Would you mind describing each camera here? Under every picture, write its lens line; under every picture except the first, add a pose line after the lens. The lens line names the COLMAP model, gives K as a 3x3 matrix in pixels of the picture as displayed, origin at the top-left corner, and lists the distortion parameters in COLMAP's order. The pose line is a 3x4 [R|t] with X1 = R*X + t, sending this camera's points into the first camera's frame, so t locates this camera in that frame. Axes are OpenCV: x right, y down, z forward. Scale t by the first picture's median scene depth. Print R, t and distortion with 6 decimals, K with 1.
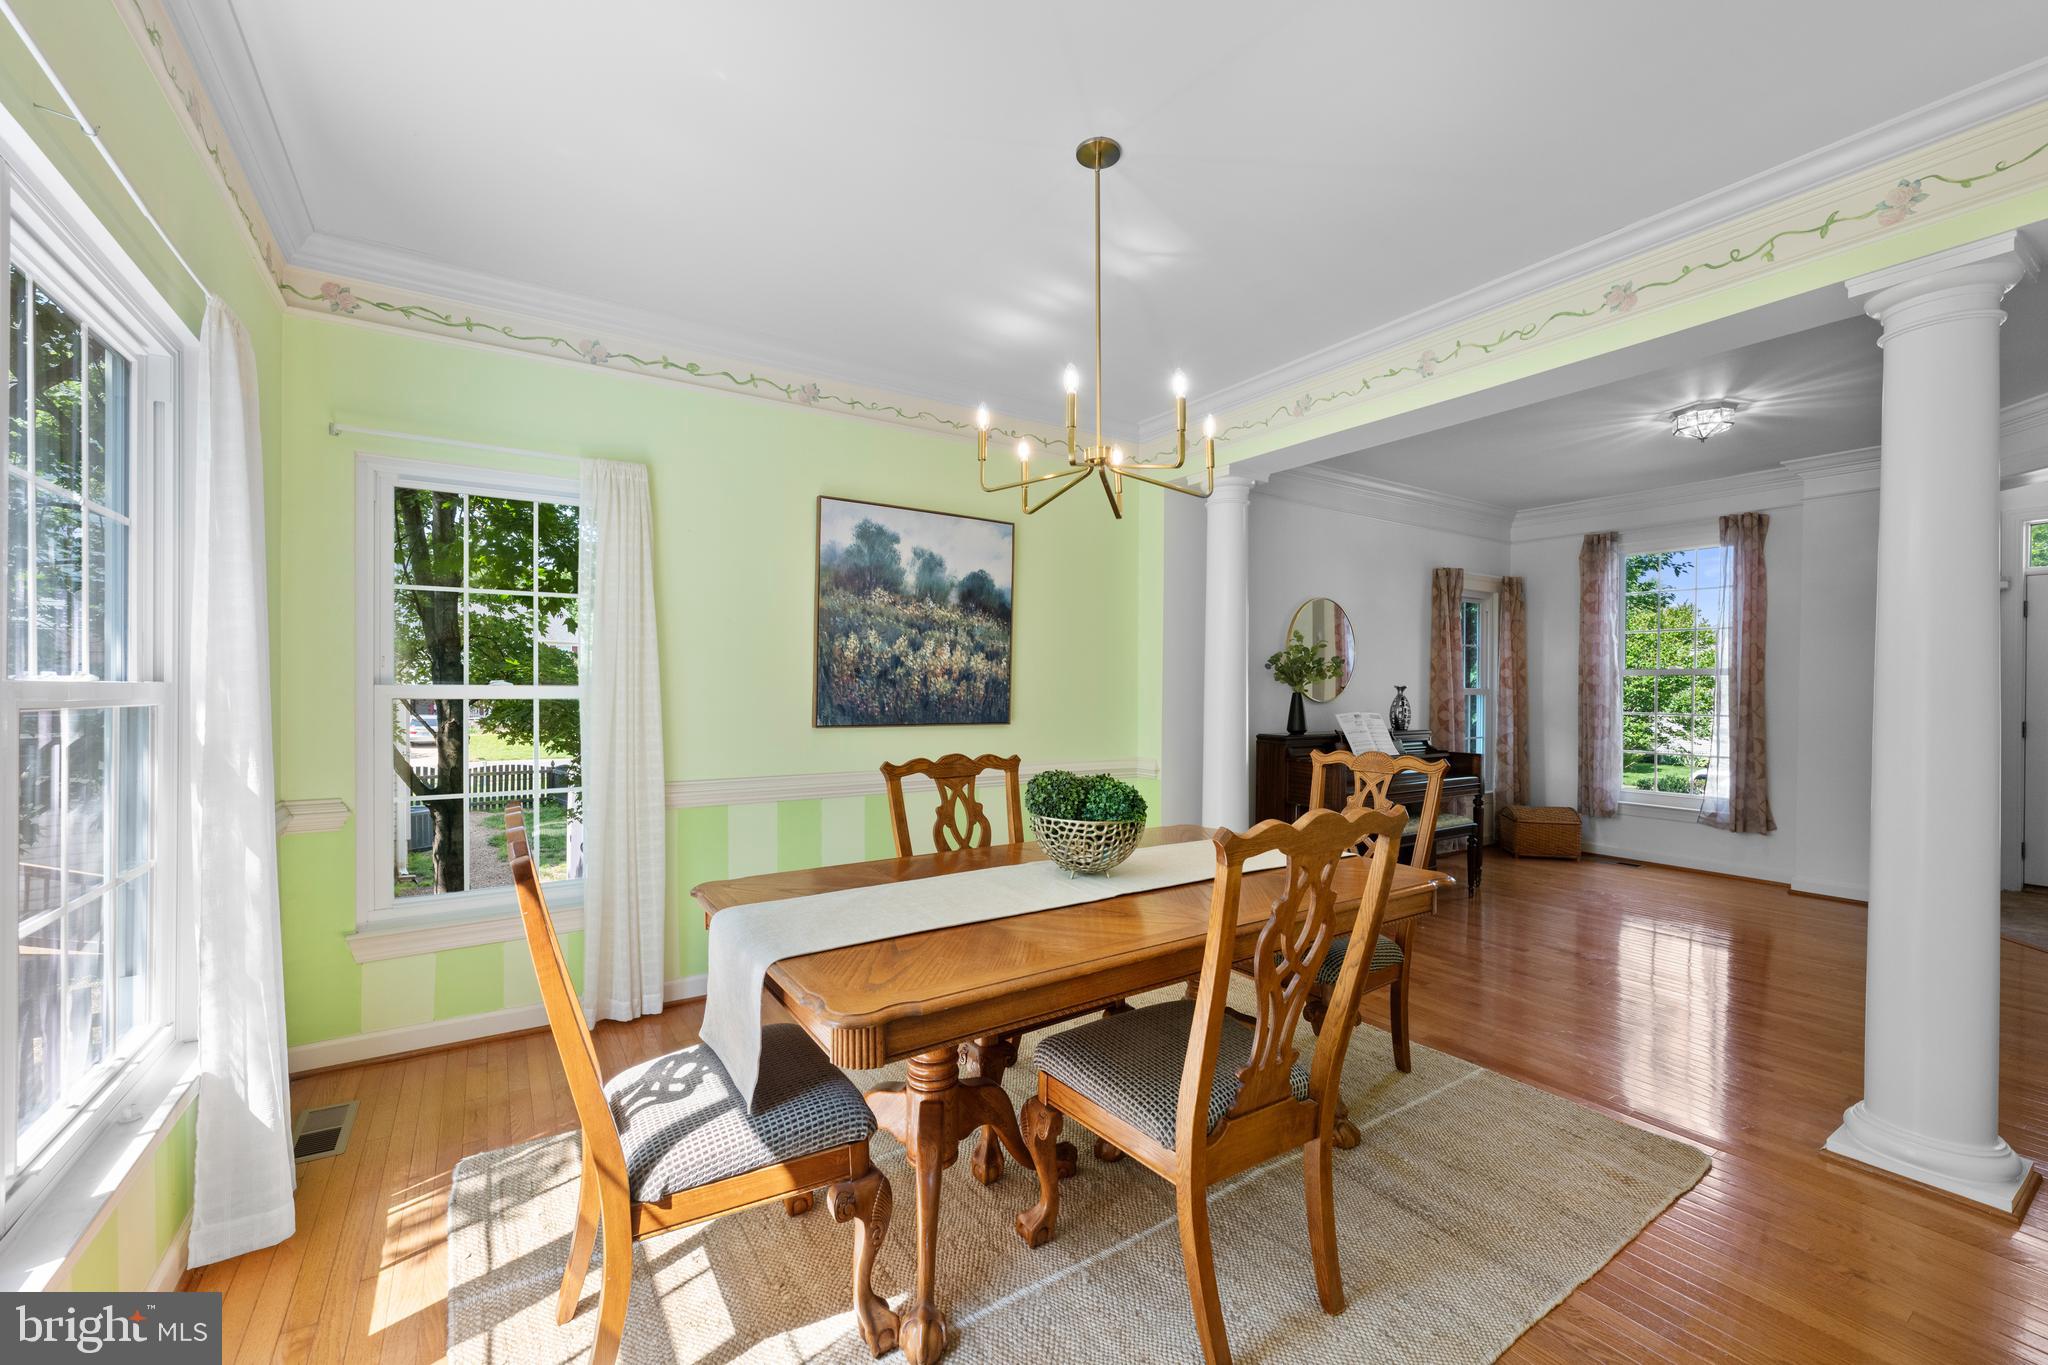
lens RADIAL K [[814.8, 0, 1022.4], [0, 814.8, 676.4], [0, 0, 1]] dist [-0.000578, -0.000301]
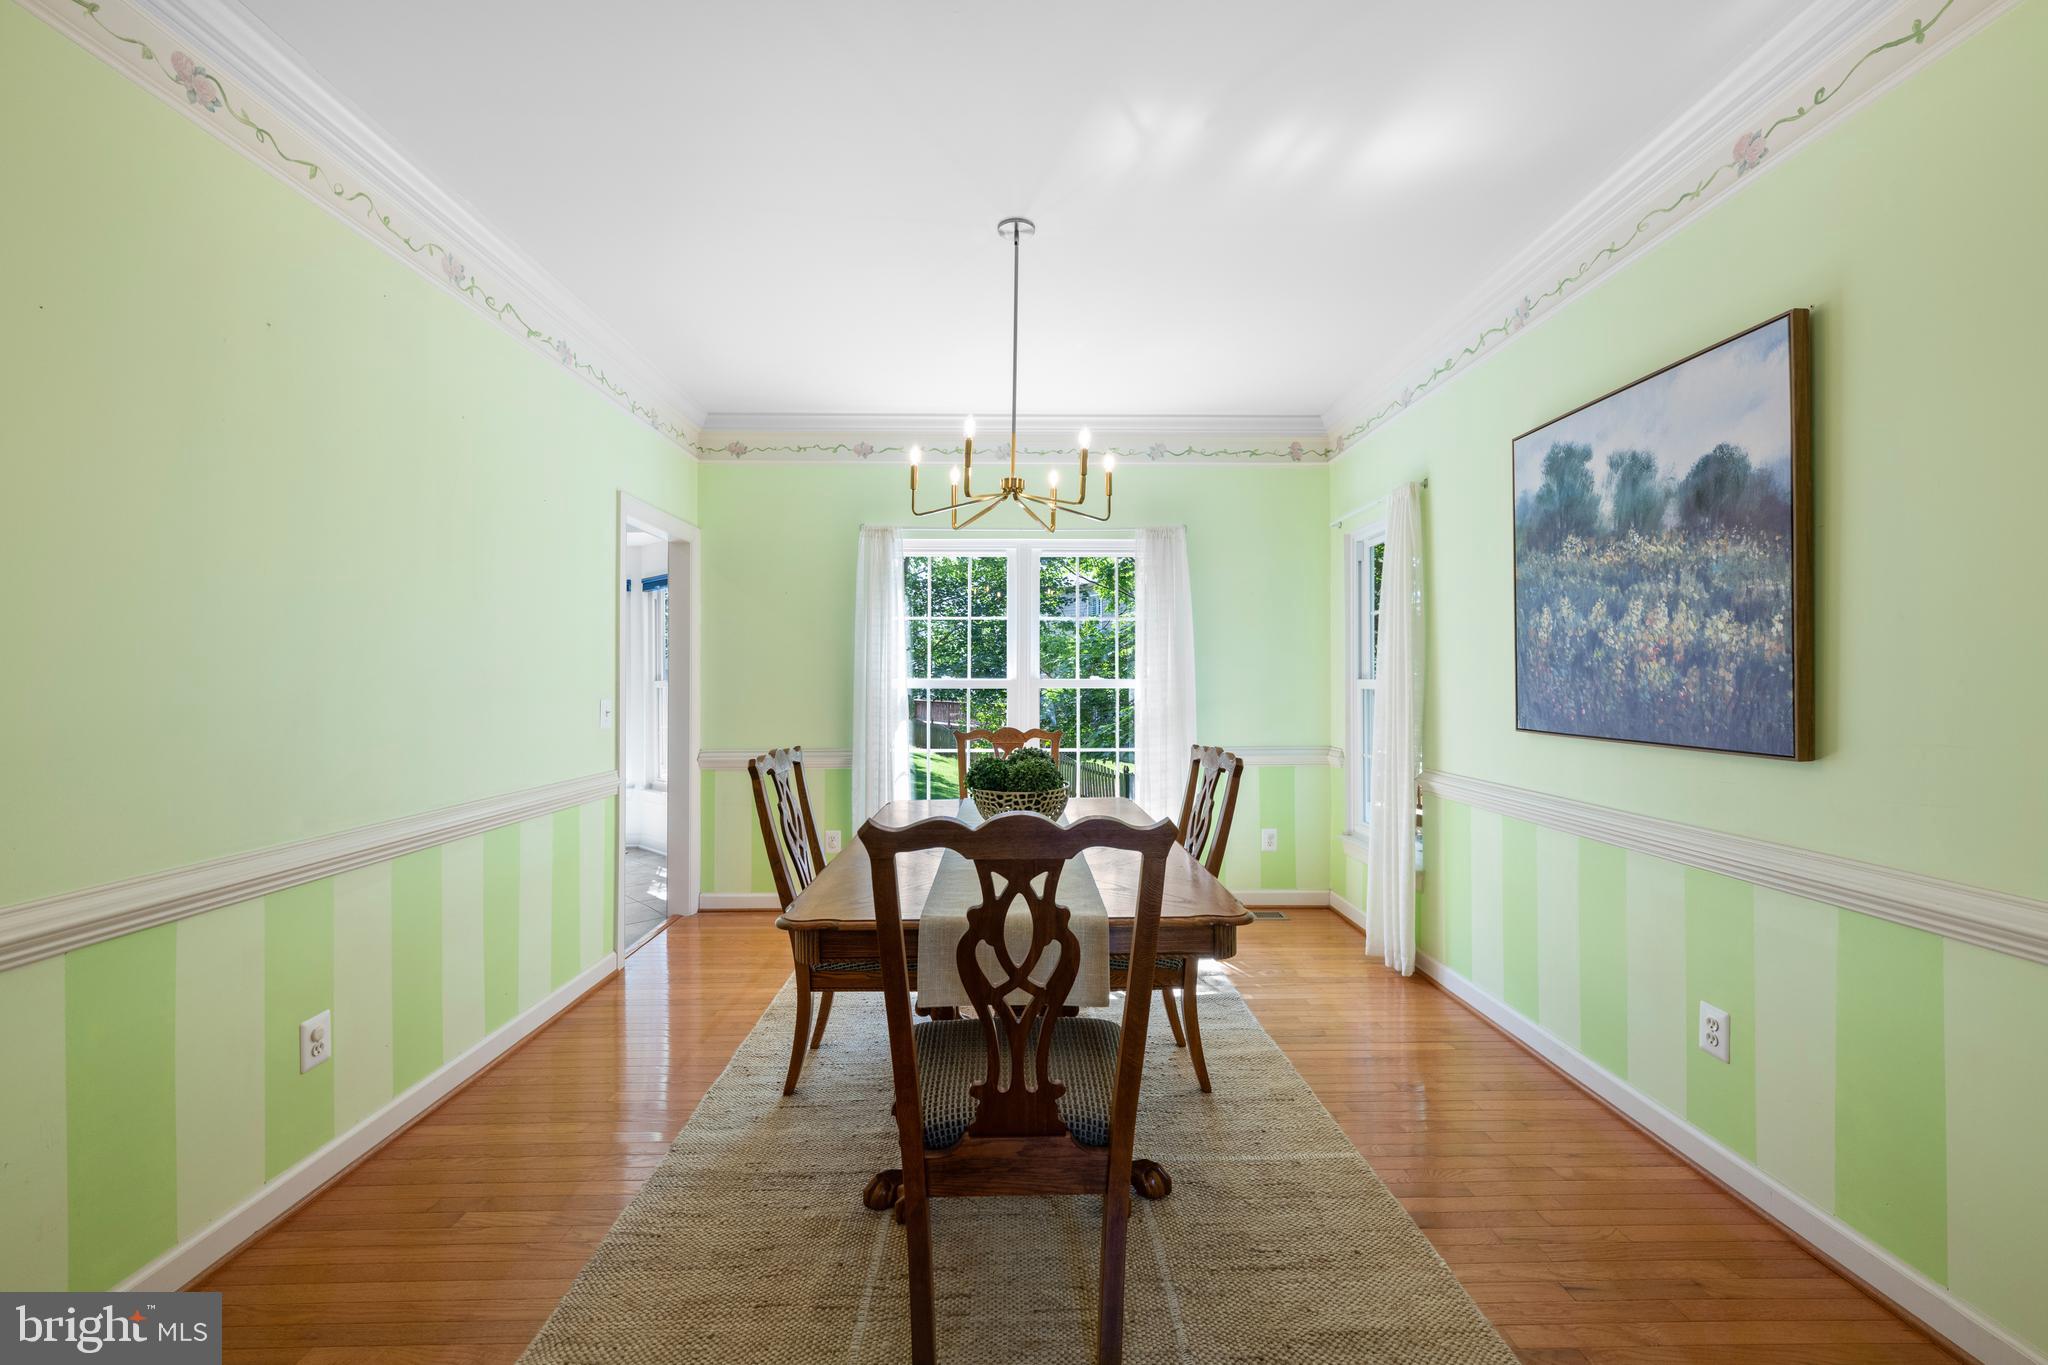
lens RADIAL K [[814.8, 0, 1022.4], [0, 814.8, 676.4], [0, 0, 1]] dist [-0.000578, -0.000301]
pose [[-0.536519, -0.007854, -0.843852, 0.631906], [0.008643, 0.999853, -0.014801, 0.016425], [0.843844, -0.015235, -0.536373, 0.946955]]
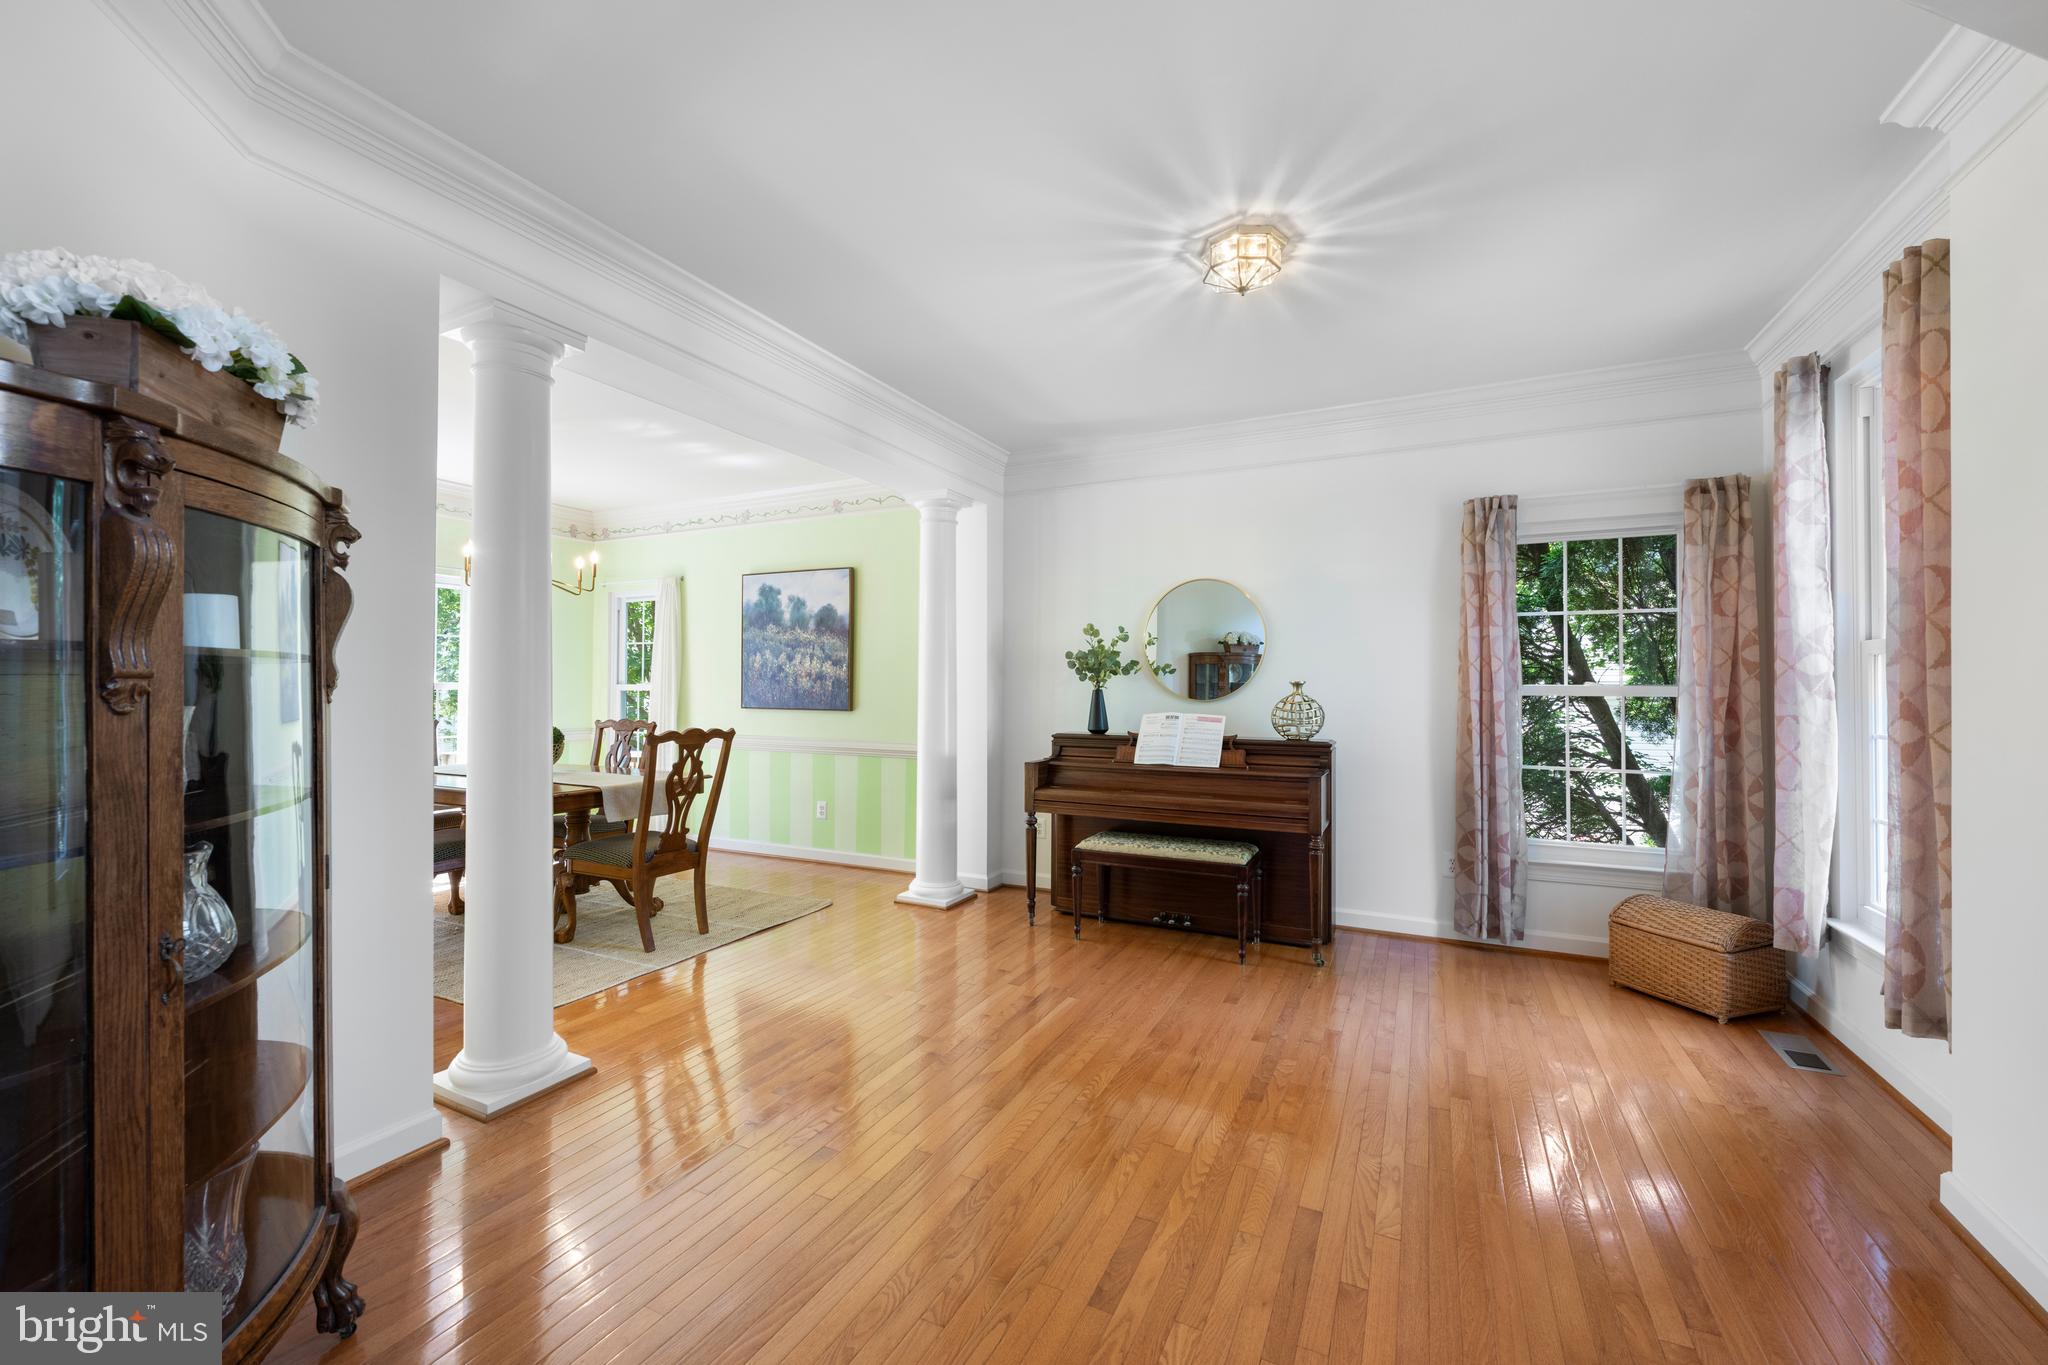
lens RADIAL K [[814.8, 0, 1022.4], [0, 814.8, 676.4], [0, 0, 1]] dist [-0.000578, -0.000301]
pose [[0.510992, -0.017678, -0.859404, 1.436585], [0.006494, 0.999839, -0.016706, 0.026262], [0.859561, 0.002955, 0.511025, 0.581701]]
